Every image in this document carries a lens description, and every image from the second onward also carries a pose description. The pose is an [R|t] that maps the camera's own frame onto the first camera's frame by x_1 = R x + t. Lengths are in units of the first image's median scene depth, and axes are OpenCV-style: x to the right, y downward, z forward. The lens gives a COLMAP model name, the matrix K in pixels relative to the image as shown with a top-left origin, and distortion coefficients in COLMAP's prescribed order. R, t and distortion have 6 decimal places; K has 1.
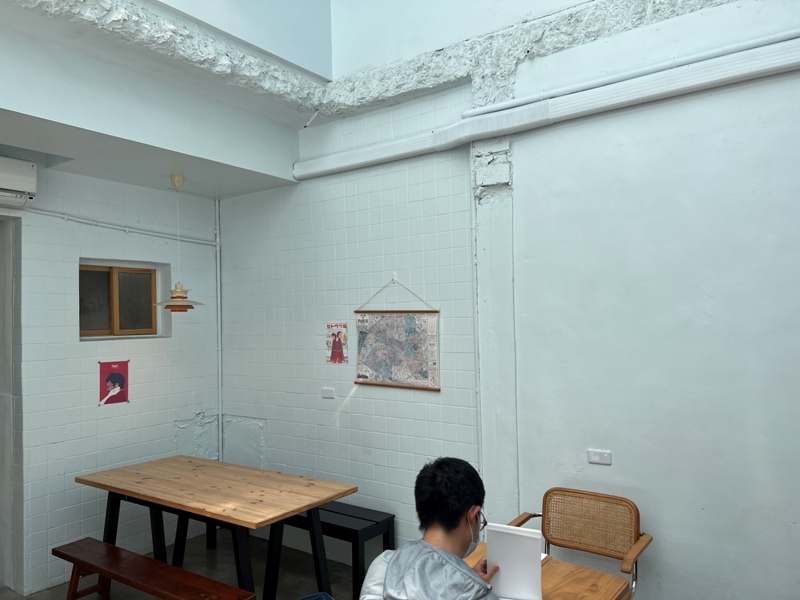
lens RADIAL K [[594.6, 0, 399.5], [0, 594.6, 303.8], [0, 0, 1]] dist [0.030627, -0.047943]
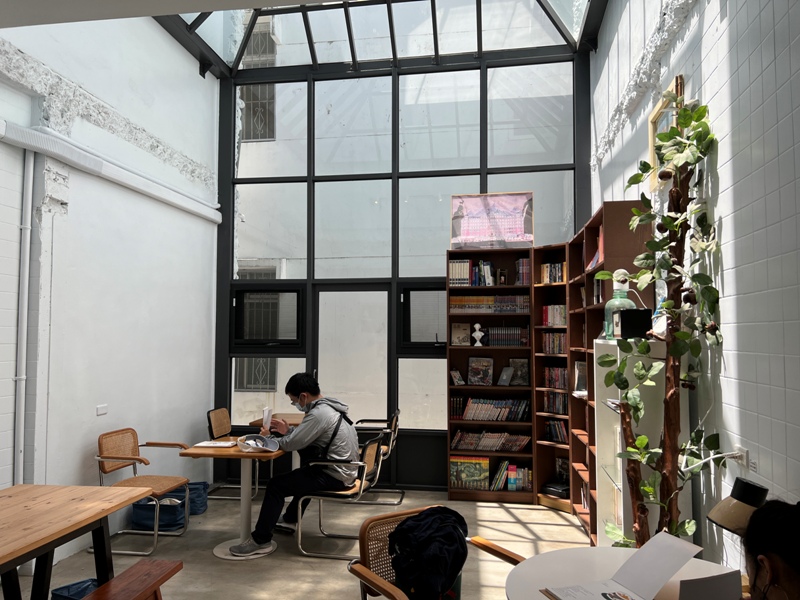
lens RADIAL K [[594.6, 0, 398.0], [0, 594.6, 299.5], [0, 0, 1]] dist [0.030627, -0.047943]
pose [[-0.444662, 0.070121, 0.892950, -1.273454], [-0.020953, 0.995844, -0.088635, 0.094334], [-0.895453, -0.058123, -0.441344, 0.961283]]
